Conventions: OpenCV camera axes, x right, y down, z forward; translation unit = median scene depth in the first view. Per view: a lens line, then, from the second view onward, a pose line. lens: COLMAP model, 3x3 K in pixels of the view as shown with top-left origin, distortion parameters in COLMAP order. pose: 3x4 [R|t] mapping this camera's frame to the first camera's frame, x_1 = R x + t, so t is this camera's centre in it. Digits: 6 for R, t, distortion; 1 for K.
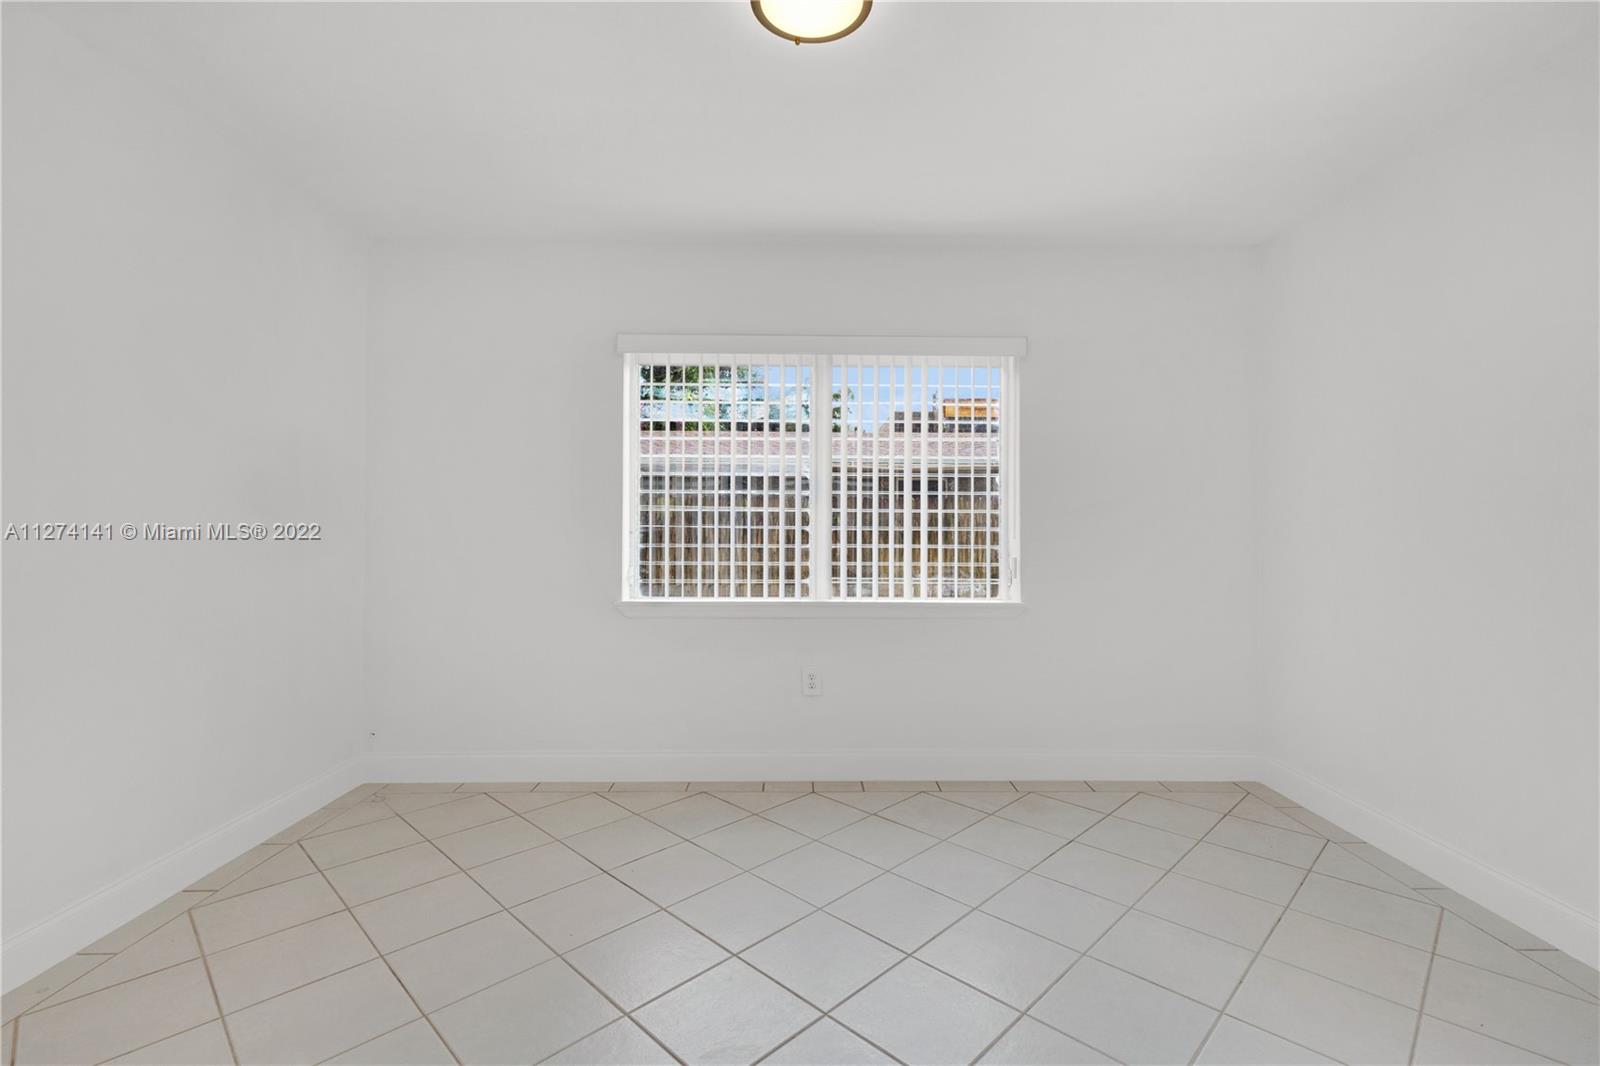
lens RADIAL K [[717.5, 0, 835.4], [0, 717.5, 537.3], [0, 0, 1]] dist [0.020853, -0.001158]
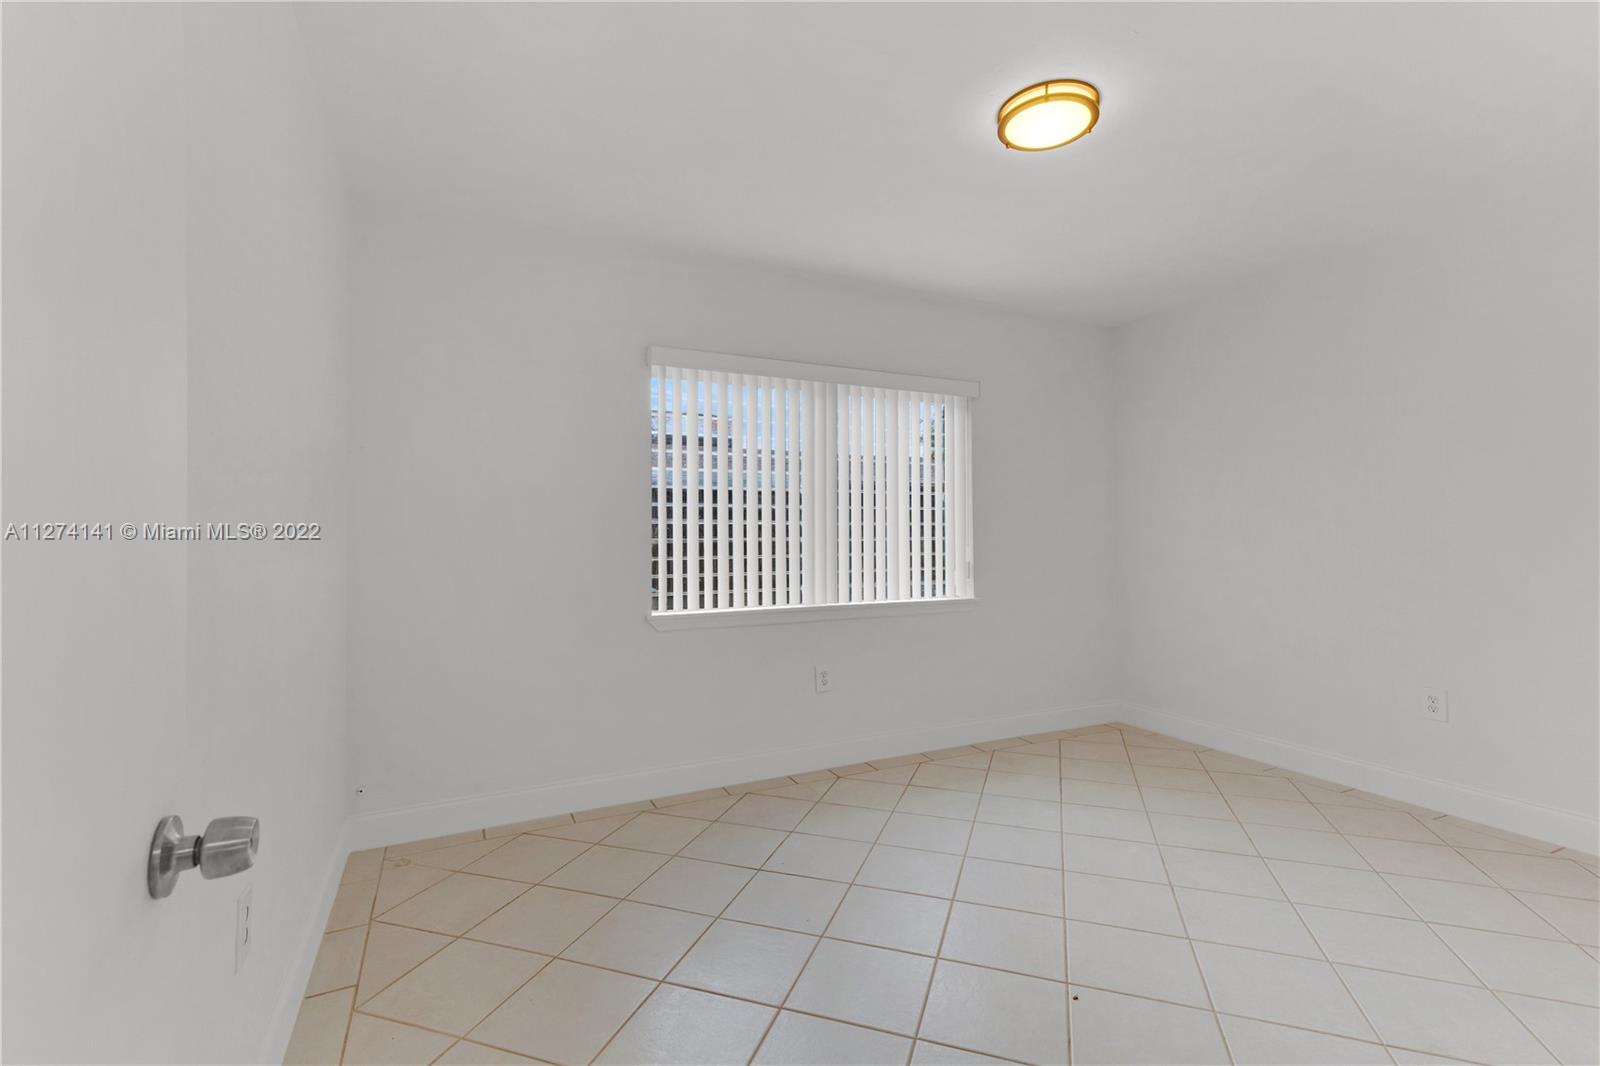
lens RADIAL K [[717.5, 0, 813.5], [0, 717.5, 540.6], [0, 0, 1]] dist [0.020853, -0.001158]
pose [[0.901667, -0.012330, 0.432256, -0.515864], [0.017320, 0.999821, -0.007609, -0.002415], [-0.432085, 0.014348, 0.901719, 0.013677]]
